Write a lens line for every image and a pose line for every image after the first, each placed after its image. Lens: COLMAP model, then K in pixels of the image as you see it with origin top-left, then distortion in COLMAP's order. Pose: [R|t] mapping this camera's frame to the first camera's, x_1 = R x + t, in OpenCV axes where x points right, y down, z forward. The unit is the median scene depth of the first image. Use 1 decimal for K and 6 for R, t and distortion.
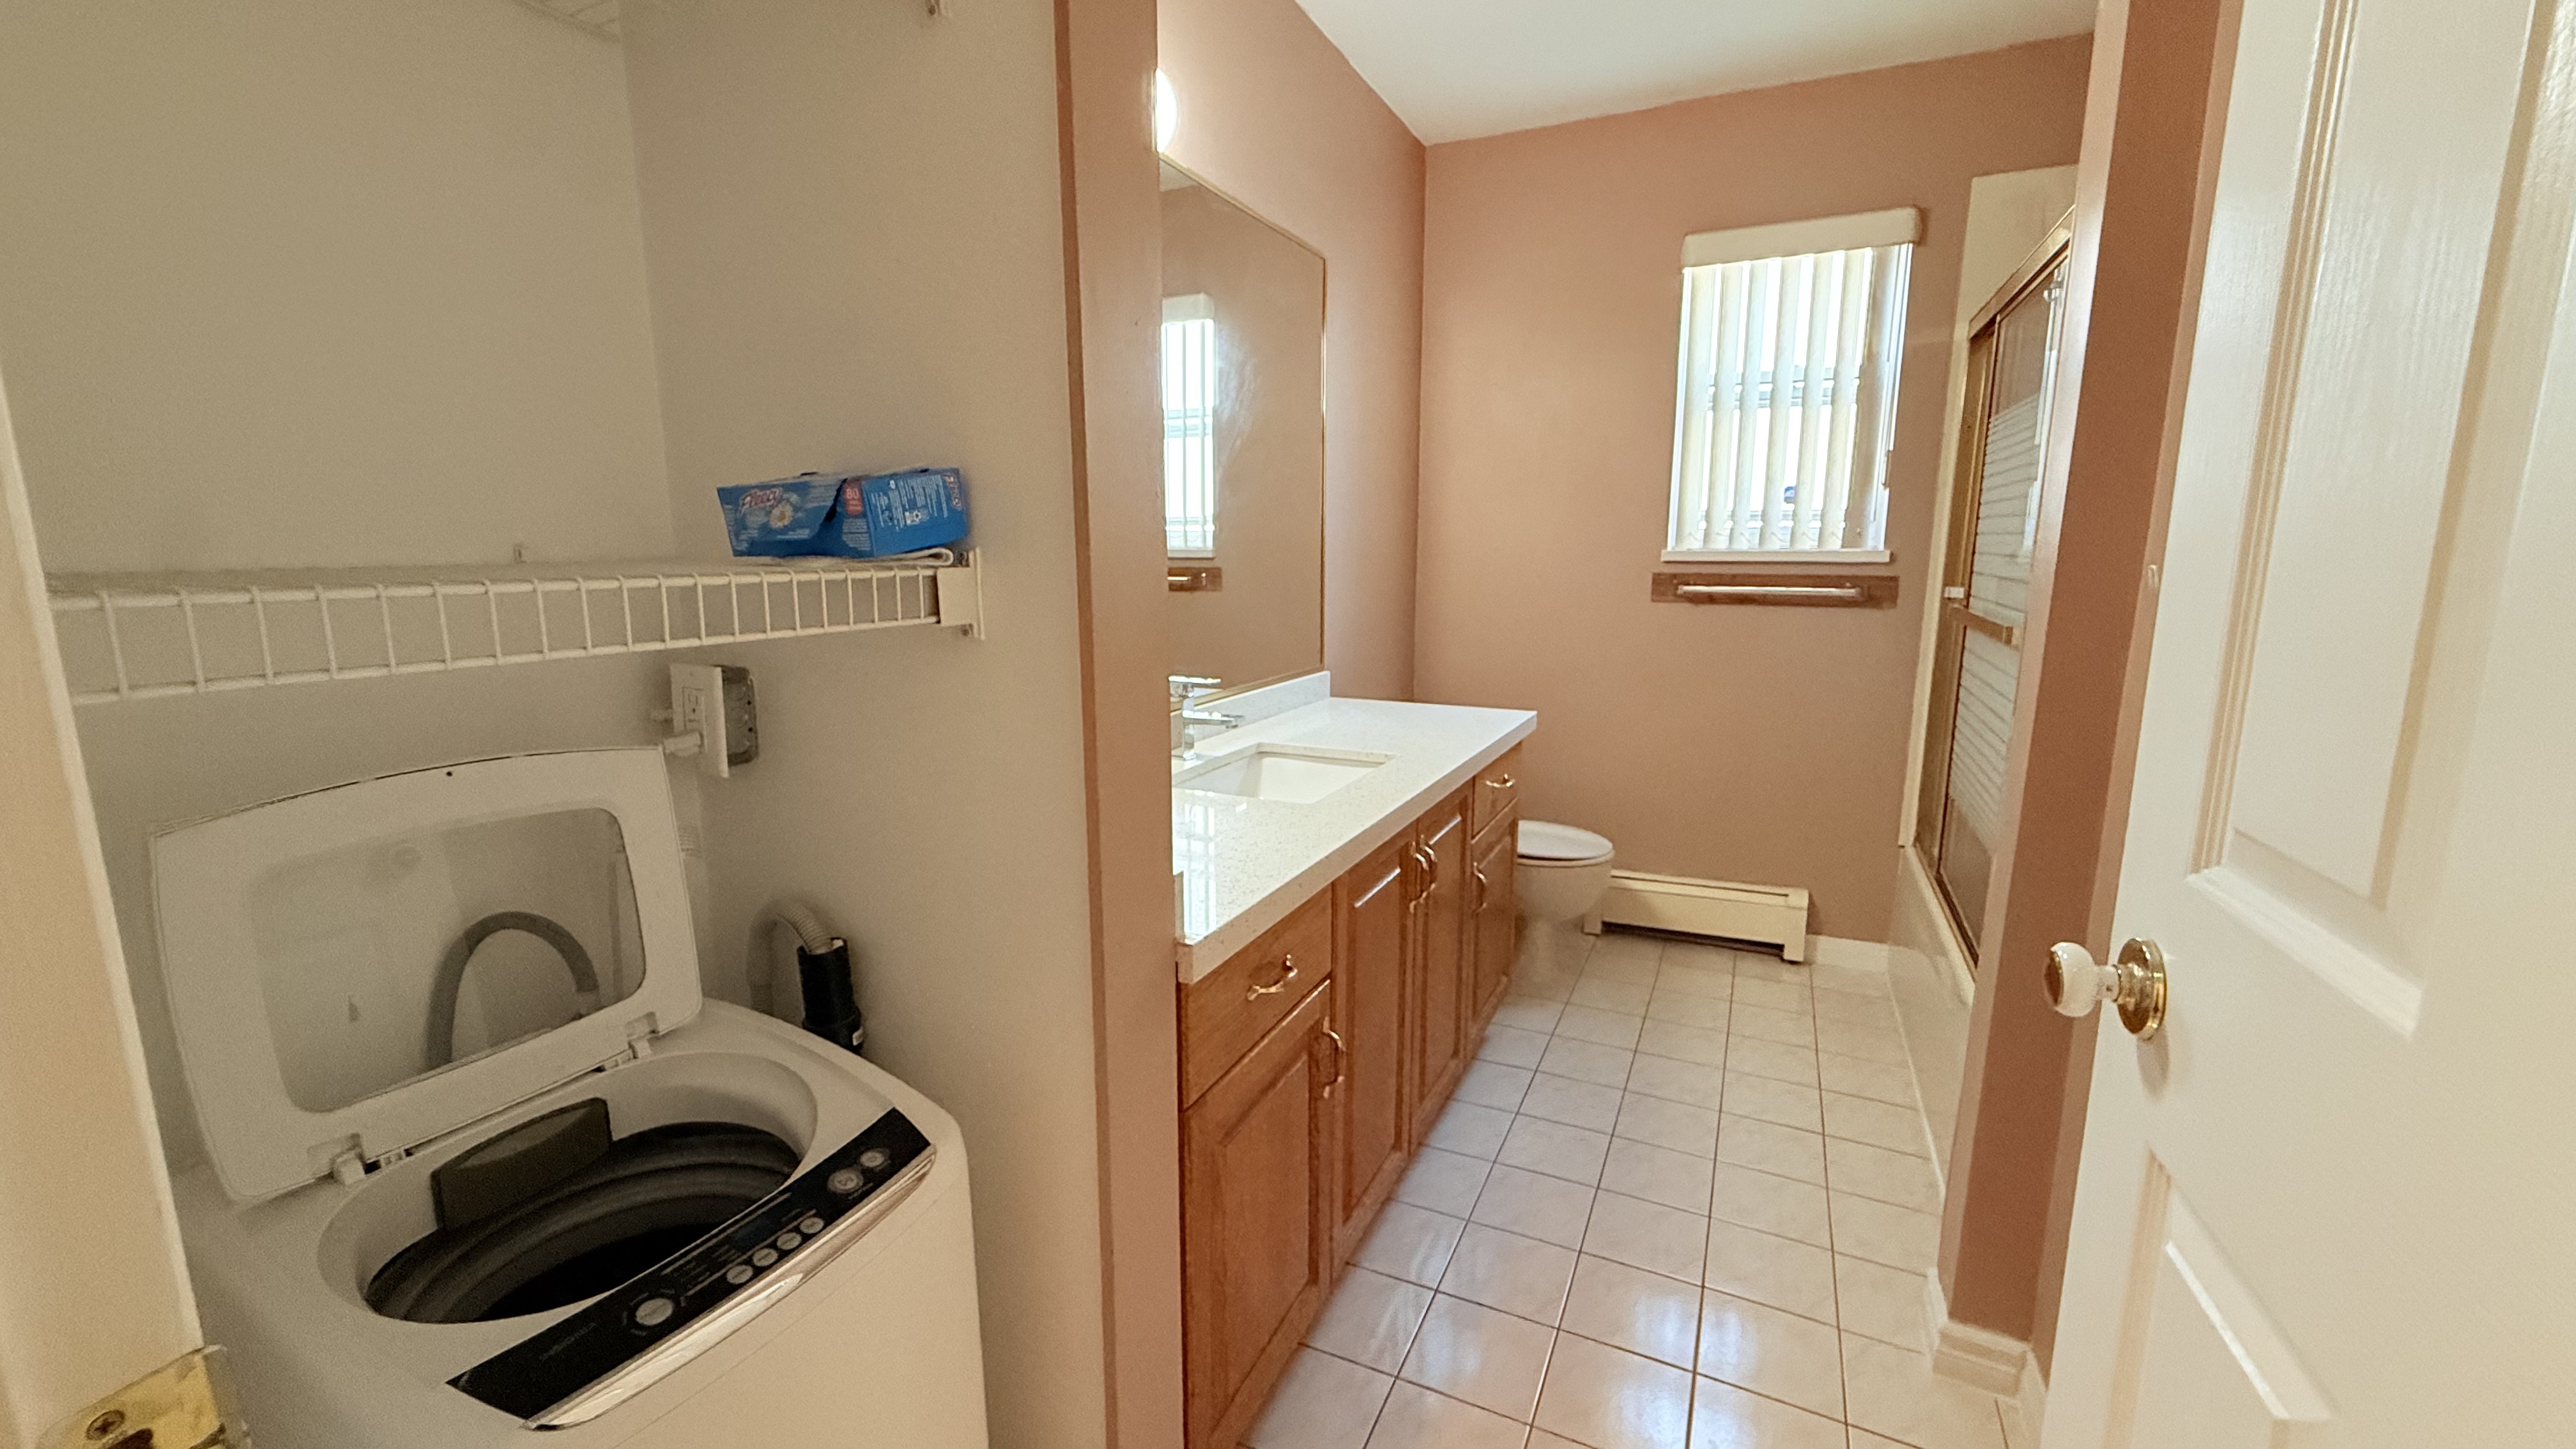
lens RADIAL K [[1029.4, 0, 1279.4], [0, 1029.4, 722.0], [0, 0, 1]] dist [0.000463, 0.000338]
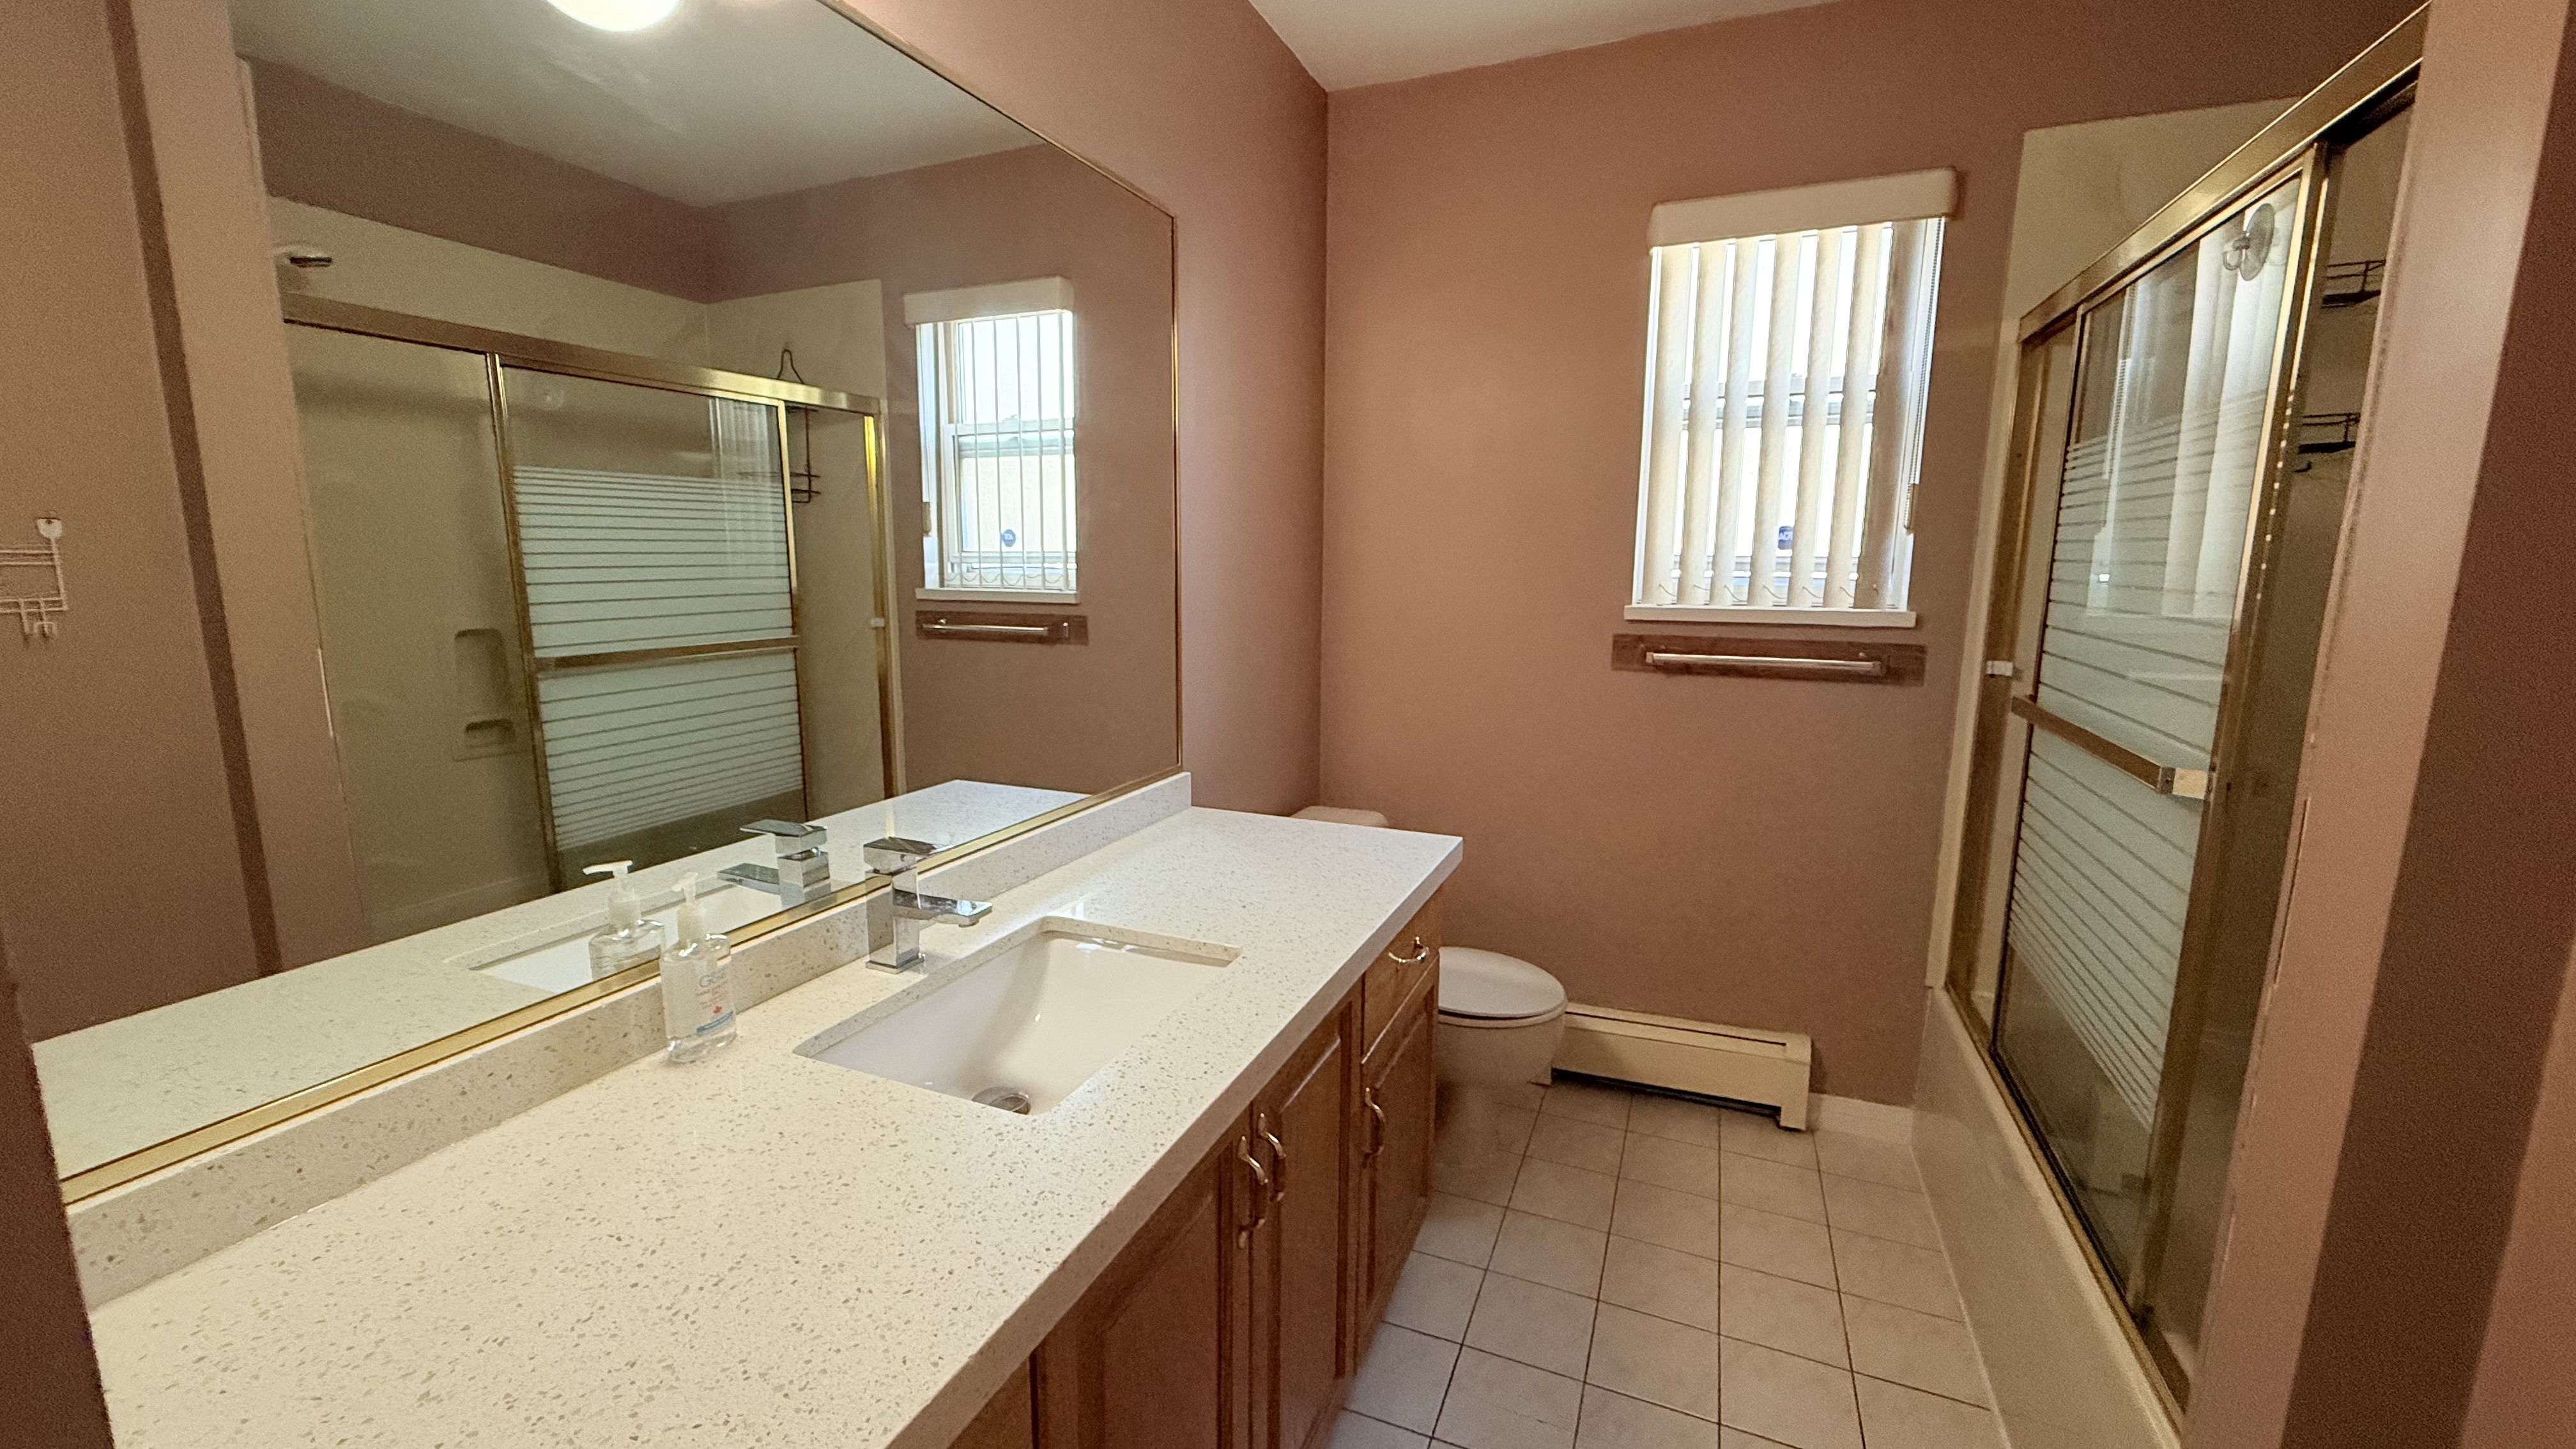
lens RADIAL K [[1029.4, 0, 1279.4], [0, 1029.4, 722.0], [0, 0, 1]] dist [0.000463, 0.000338]
pose [[0.999024, -0.000905, 0.044153, 0.075525], [0.001423, 0.999930, -0.011706, -0.072255], [-0.044139, 0.011758, 0.998956, 0.235738]]
